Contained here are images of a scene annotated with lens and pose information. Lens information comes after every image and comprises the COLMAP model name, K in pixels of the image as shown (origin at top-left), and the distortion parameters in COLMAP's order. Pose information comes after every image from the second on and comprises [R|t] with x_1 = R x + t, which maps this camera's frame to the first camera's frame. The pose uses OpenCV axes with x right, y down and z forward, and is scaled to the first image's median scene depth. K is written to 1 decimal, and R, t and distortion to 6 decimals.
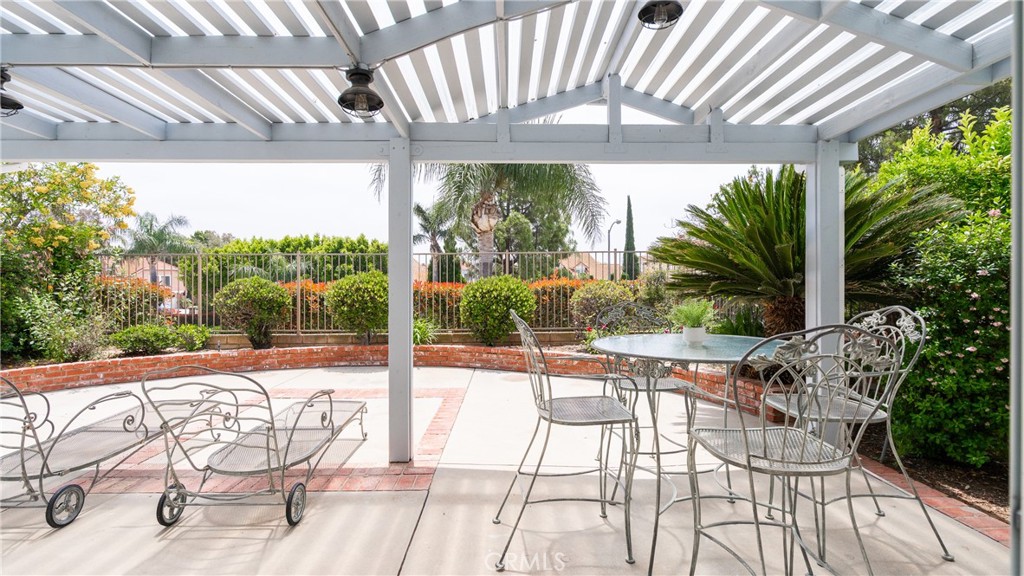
lens RADIAL K [[465.0, 0, 507.8], [0, 465.0, 281.3], [0, 0, 1]] dist [0.001319, 0.000198]
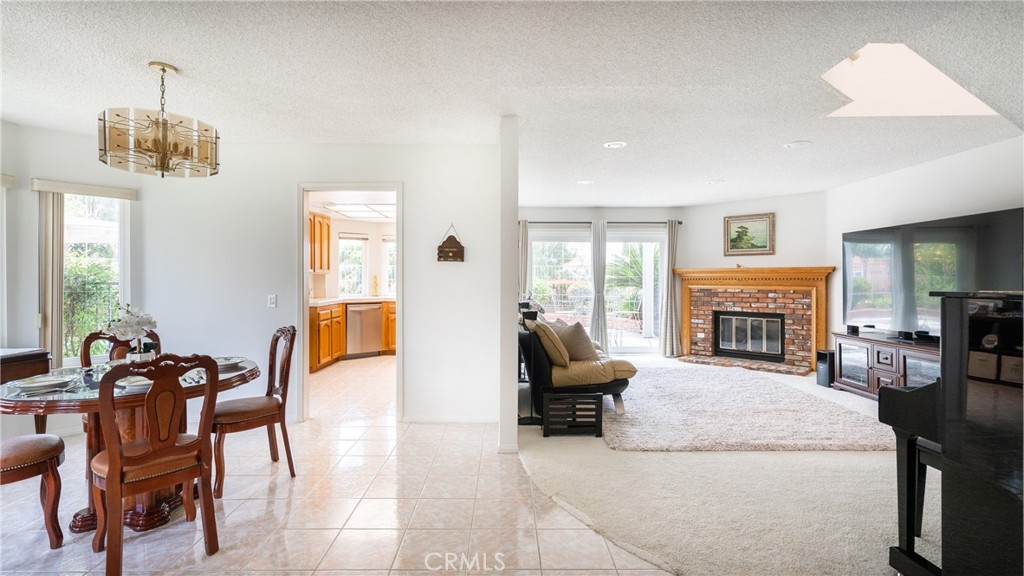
lens RADIAL K [[465.0, 0, 507.8], [0, 465.0, 281.3], [0, 0, 1]] dist [0.001319, 0.000198]
pose [[0.999954, 0.005447, -0.007834, -0.094871], [-0.005456, 0.999984, -0.001174, 0.004732], [0.007828, 0.001216, 0.999969, -0.907533]]
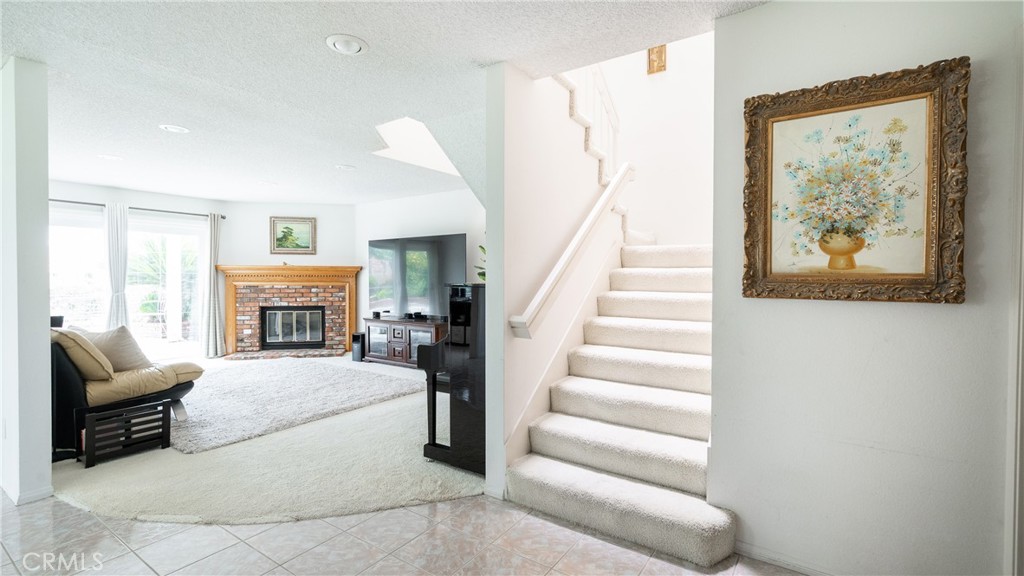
lens RADIAL K [[462.3, 0, 508.2], [0, 462.3, 285.2], [0, 0, 1]] dist [0.001136, 0.000382]
pose [[0.579834, -0.007035, 0.814704, -0.167368], [-0.001990, 0.999948, 0.010051, 0.005709], [-0.814732, -0.007449, 0.579790, -0.940484]]
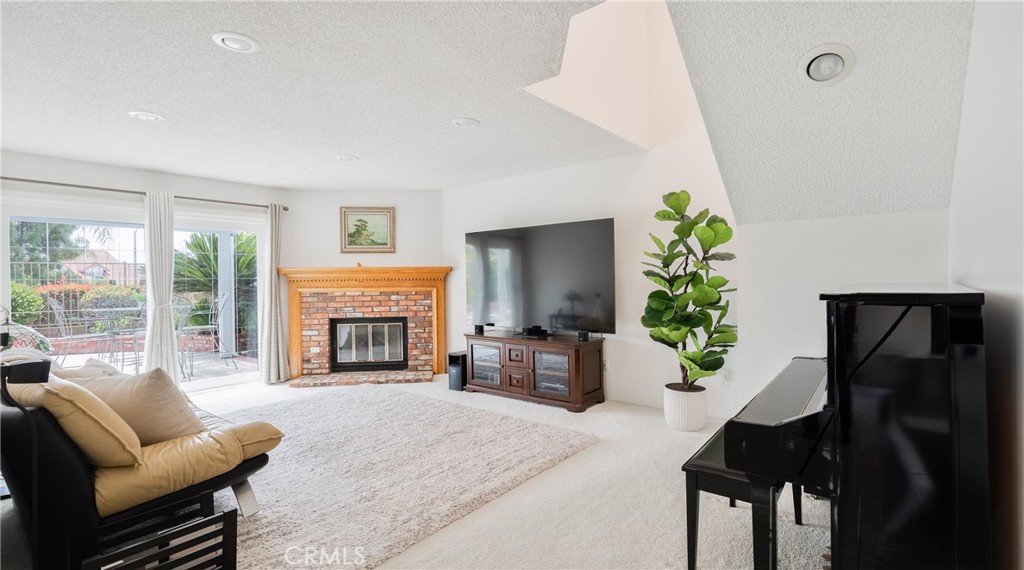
lens RADIAL K [[469.5, 0, 510.0], [0, 469.5, 282.8], [0, 0, 1]] dist [-0.003090, 0.000671]
pose [[0.639459, -0.009320, 0.768769, -0.096987], [0.011548, 0.999930, 0.002517, 0.002484], [-0.768739, 0.007268, 0.639522, -0.708685]]
